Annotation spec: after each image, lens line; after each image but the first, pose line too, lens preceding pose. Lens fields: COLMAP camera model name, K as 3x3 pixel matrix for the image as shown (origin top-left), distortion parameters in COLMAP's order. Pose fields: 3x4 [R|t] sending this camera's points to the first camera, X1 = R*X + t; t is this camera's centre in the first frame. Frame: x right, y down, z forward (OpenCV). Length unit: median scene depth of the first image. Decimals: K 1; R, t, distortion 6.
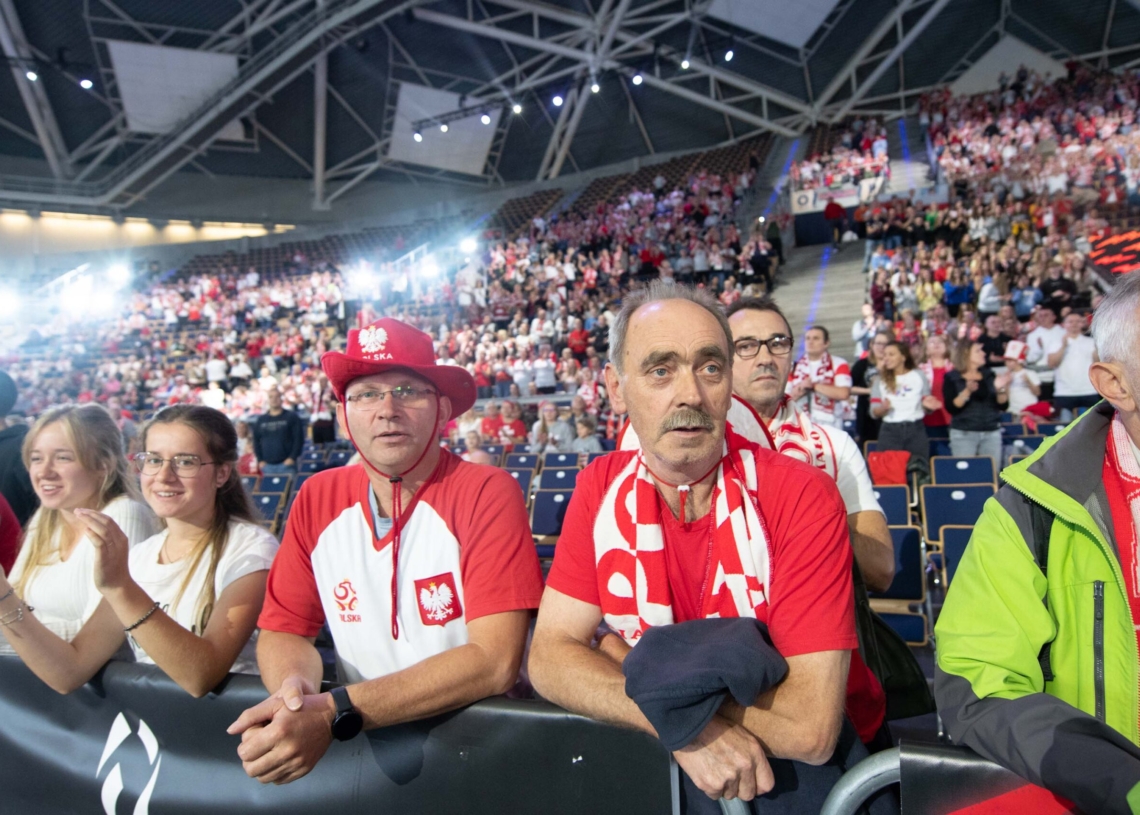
lens RADIAL K [[736.5, 0, 577.5], [0, 736.5, 408.4], [0, 0, 1]] dist [-0.014987, -0.004973]
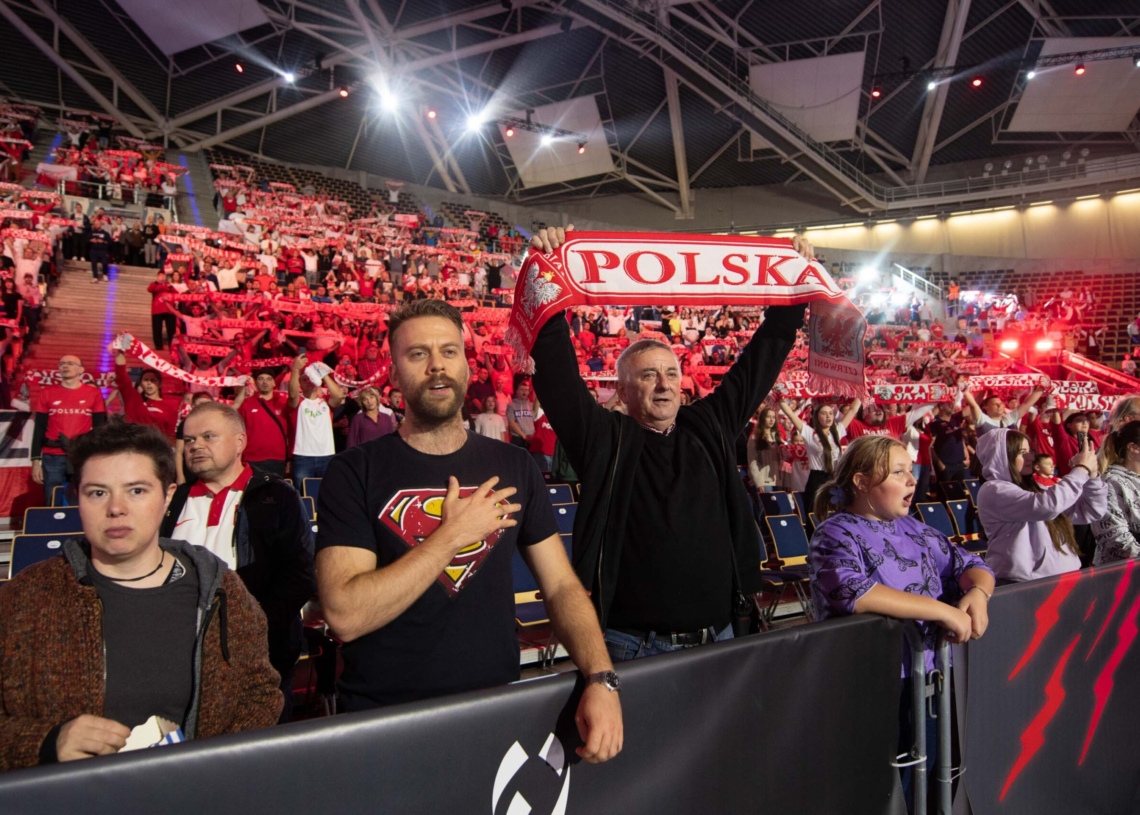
lens RADIAL K [[736.5, 0, 576.8], [0, 736.5, 406.9], [0, 0, 1]] dist [-0.014987, -0.004973]
pose [[0.558154, 0.086315, 0.825236, 0.315915], [-0.035755, 0.996153, -0.080009, -0.019719], [-0.828967, 0.015151, 0.559093, -0.147739]]
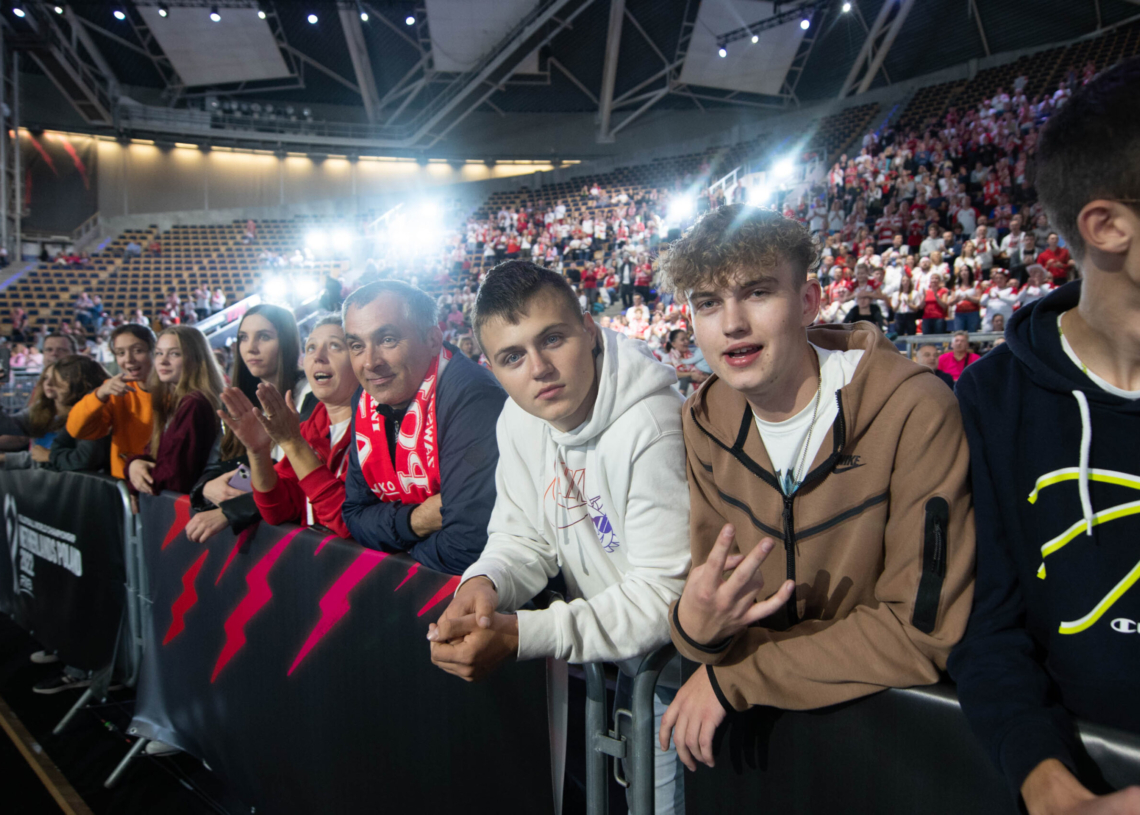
lens RADIAL K [[736.5, 0, 576.0], [0, 736.5, 414.7], [0, 0, 1]] dist [-0.014987, -0.004973]
pose [[0.953397, 0.055061, -0.296651, -0.092943], [-0.030613, 0.995787, 0.086439, 0.006419], [0.300161, -0.073330, 0.951066, 0.041670]]
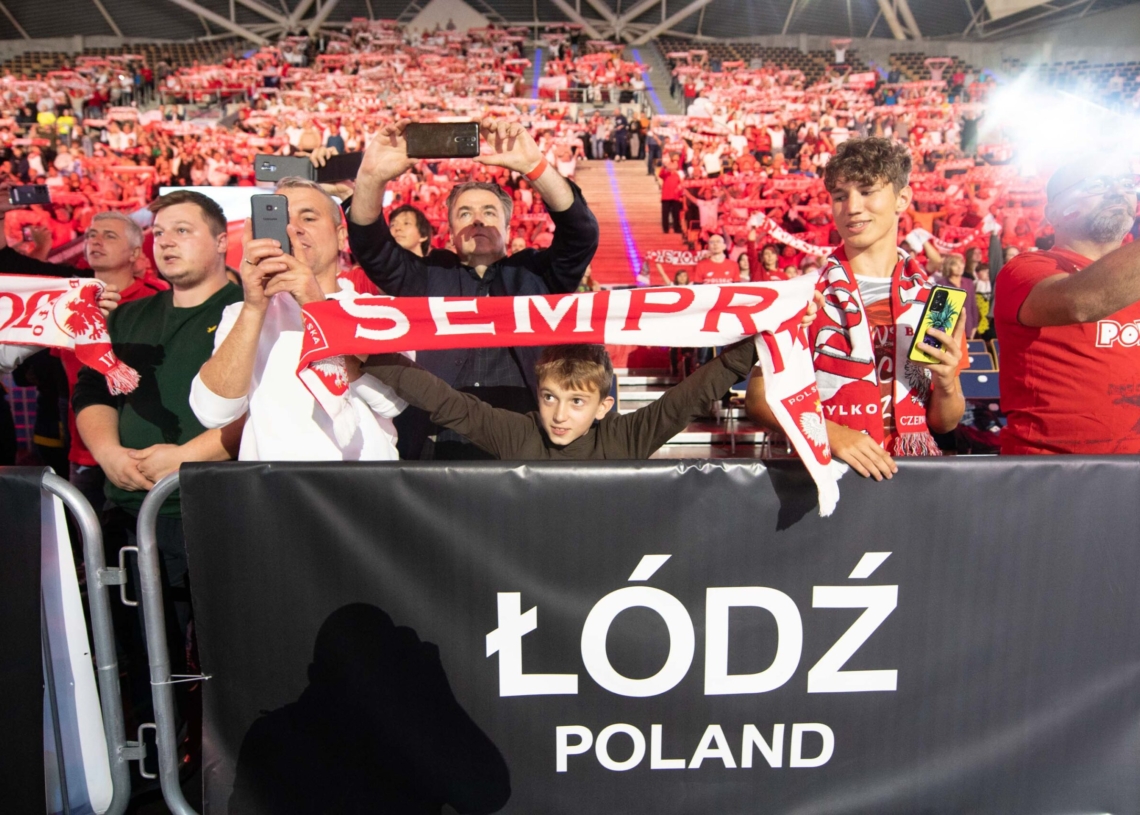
lens RADIAL K [[736.5, 0, 574.4], [0, 736.5, 408.0], [0, 0, 1]] dist [-0.014987, -0.004973]
pose [[0.902090, -0.001792, 0.431544, 0.268982], [-0.049524, 0.992955, 0.107647, -0.013385], [-0.428696, -0.118479, 0.895646, -0.134255]]
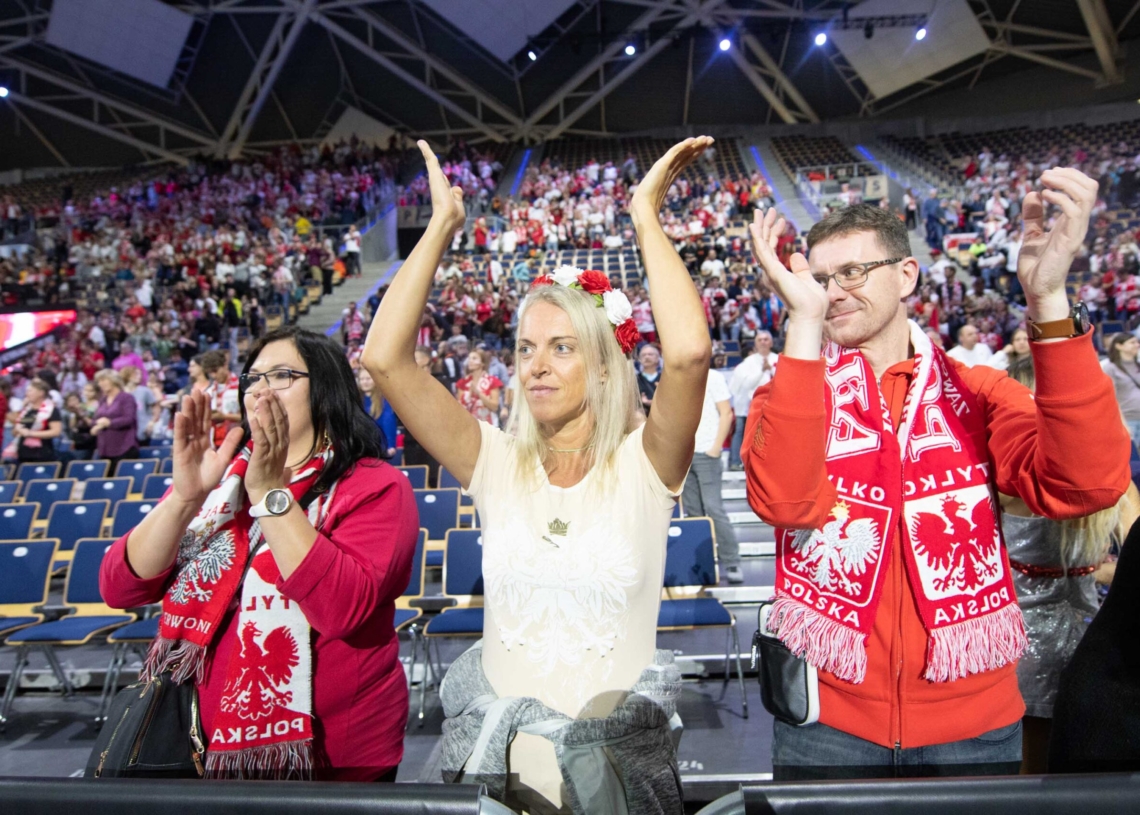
lens RADIAL K [[736.5, 0, 575.4], [0, 736.5, 406.5], [0, 0, 1]] dist [-0.014987, -0.004973]
pose [[0.929954, 0.014344, 0.367396, 0.465319], [-0.012369, 0.999894, -0.007730, -0.027684], [-0.367468, 0.002644, 0.930032, -0.201920]]
